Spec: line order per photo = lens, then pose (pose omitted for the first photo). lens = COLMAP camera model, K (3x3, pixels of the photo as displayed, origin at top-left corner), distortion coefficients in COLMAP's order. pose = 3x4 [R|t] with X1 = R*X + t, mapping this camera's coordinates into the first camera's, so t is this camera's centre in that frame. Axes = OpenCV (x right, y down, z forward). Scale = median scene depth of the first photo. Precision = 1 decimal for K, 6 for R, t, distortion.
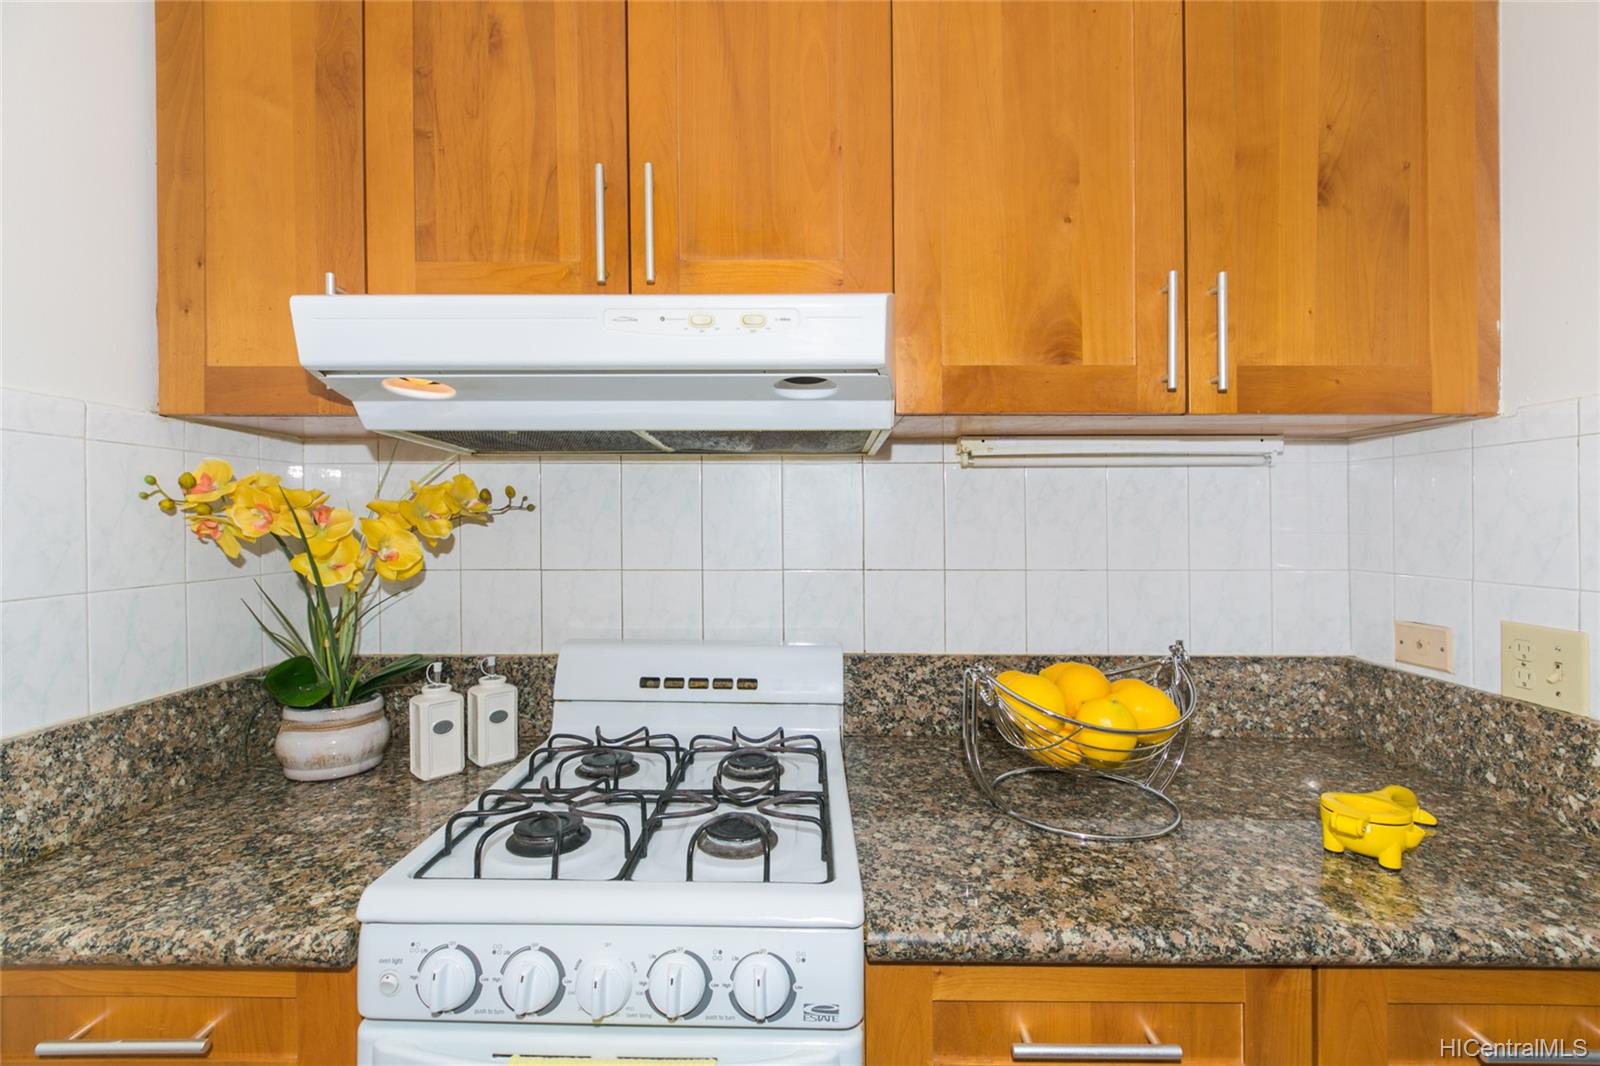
lens RADIAL K [[714.1, 0, 810.9], [0, 714.1, 518.6], [0, 0, 1]] dist [0.006213, -0.004202]
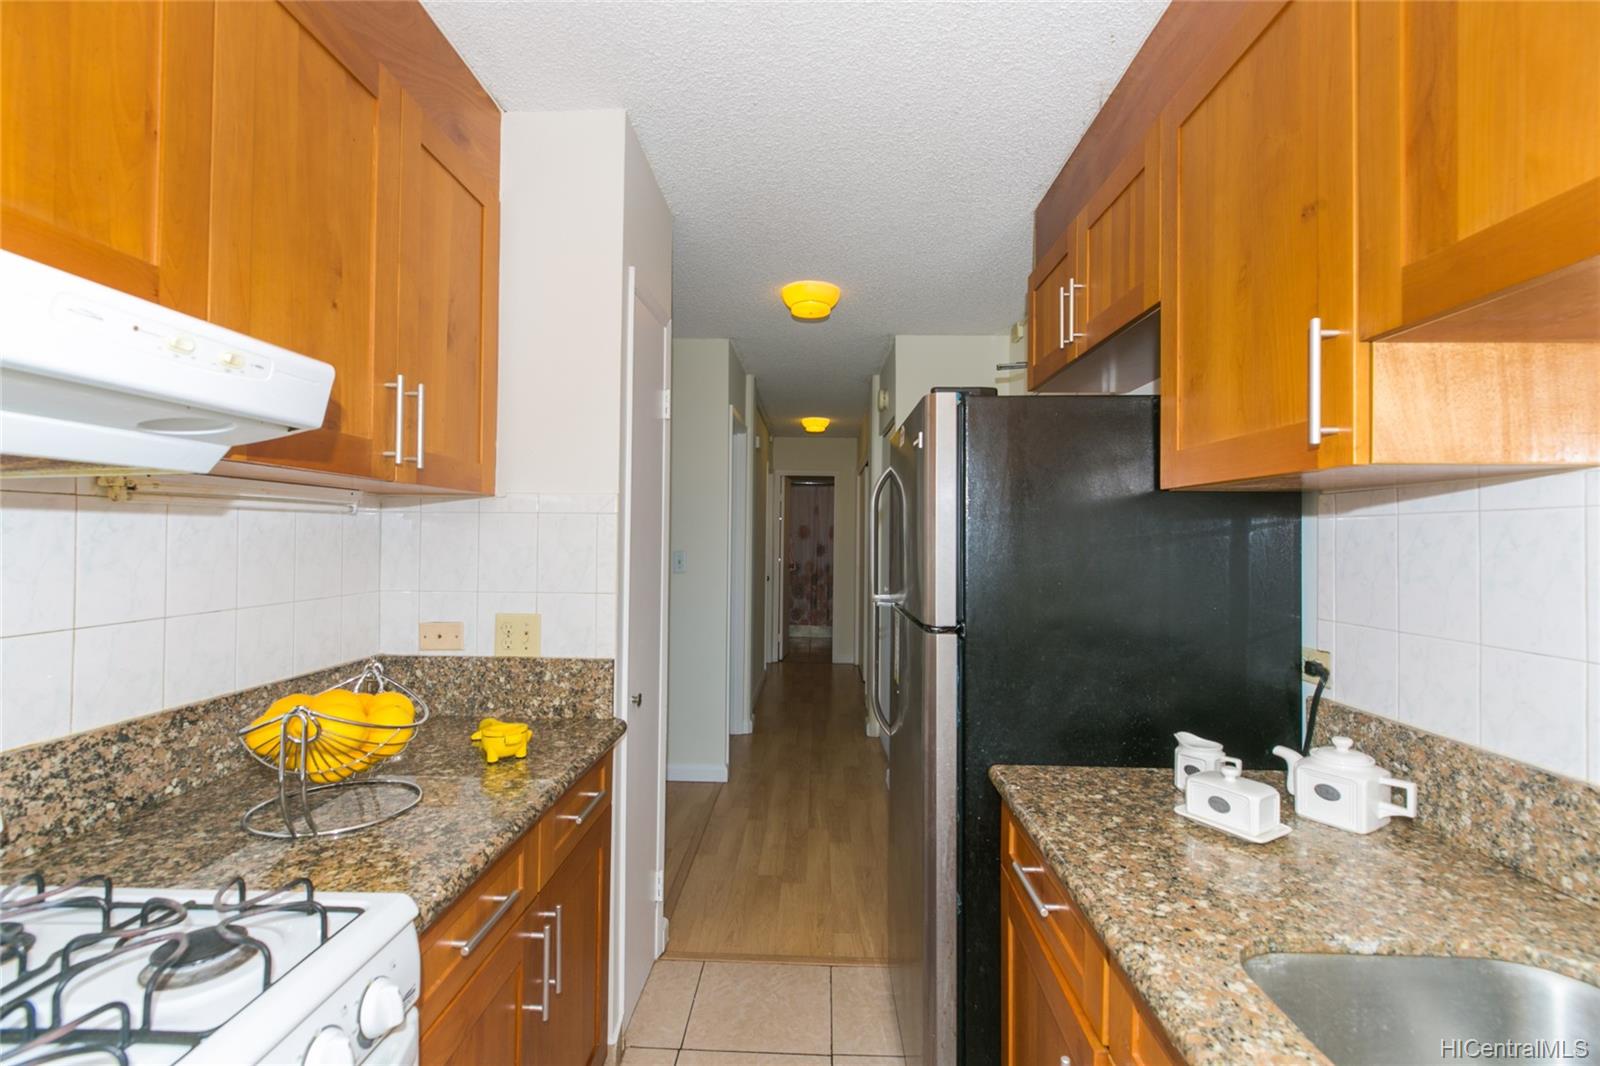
lens RADIAL K [[714.1, 0, 787.8], [0, 714.1, 526.6], [0, 0, 1]] dist [0.006213, -0.004202]
pose [[0.036809, 0.015262, 0.999206, -0.737818], [-0.010409, 0.999835, -0.014888, -0.050204], [-0.999268, -0.009852, 0.036962, 0.216558]]
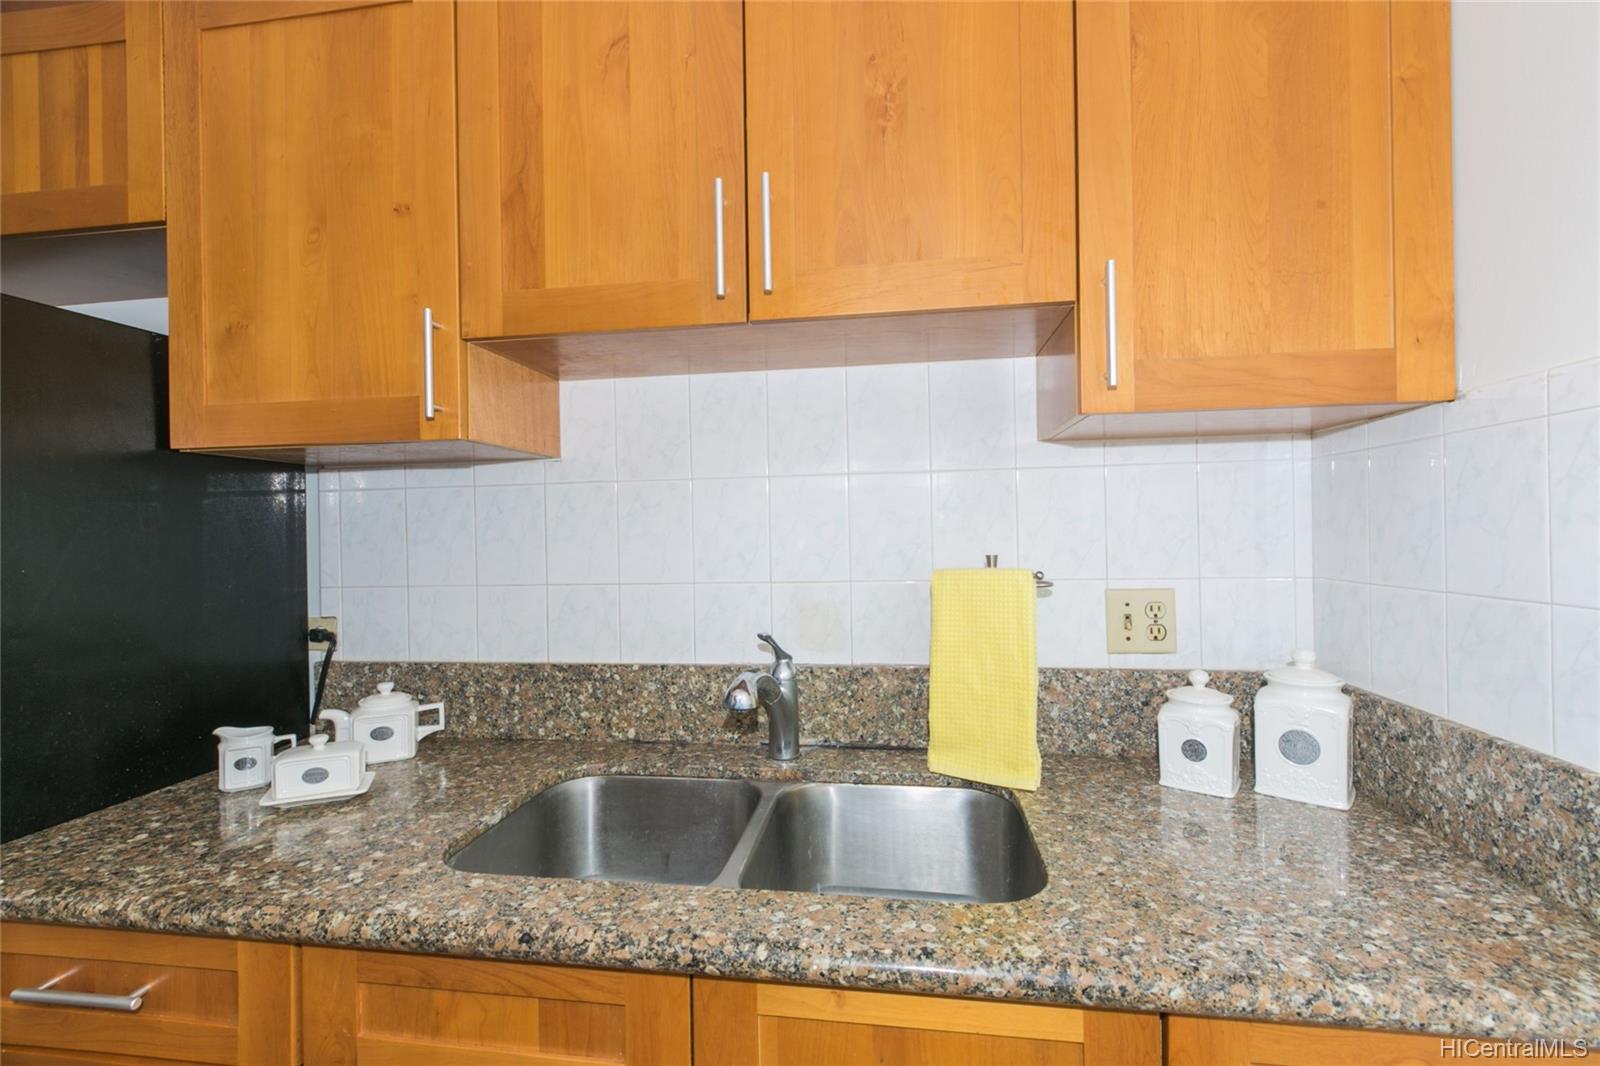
lens RADIAL K [[714.1, 0, 809.6], [0, 714.1, 526.6], [0, 0, 1]] dist [0.006213, -0.004202]
pose [[-0.989954, 0.019810, 0.139993, -0.506931], [0.019113, 0.999797, -0.006318, 0.000305], [-0.140090, -0.003579, -0.990132, 0.531743]]
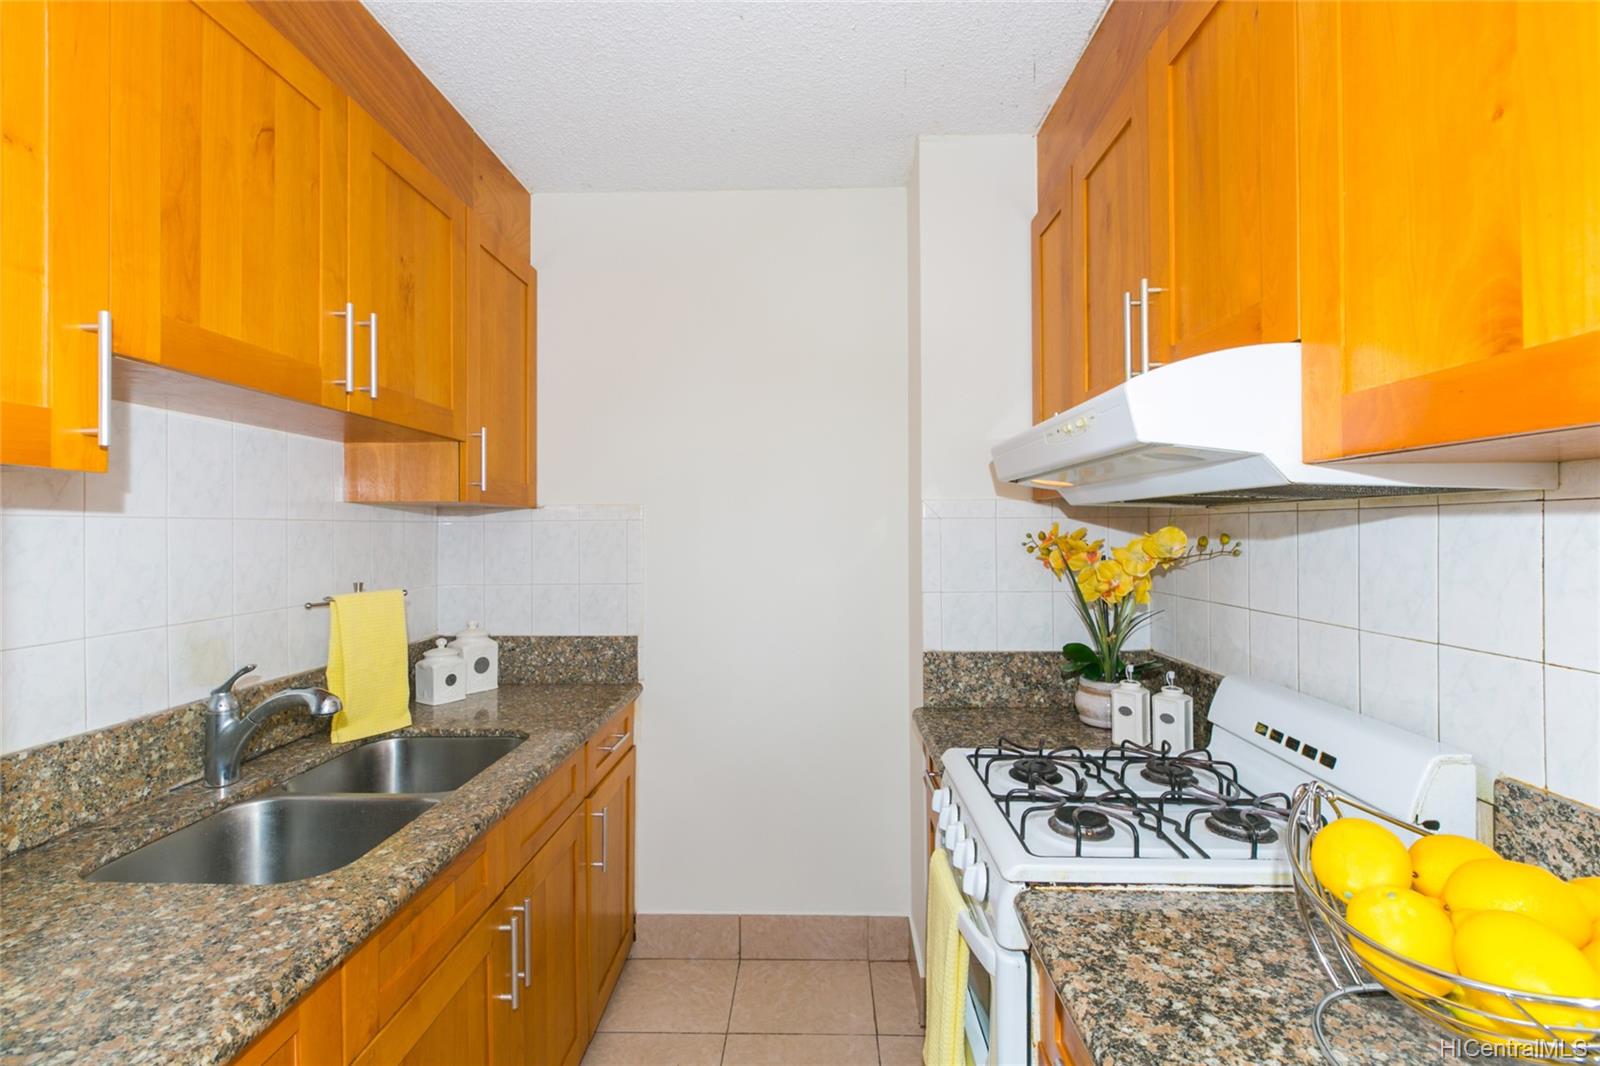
lens RADIAL K [[714.1, 0, 784.3], [0, 714.1, 525.5], [0, 0, 1]] dist [0.006213, -0.004202]
pose [[-0.037964, -0.005964, -0.999261, 0.960136], [0.006995, 0.999956, -0.006234, -0.070808], [0.999255, -0.007226, -0.037920, 0.410540]]
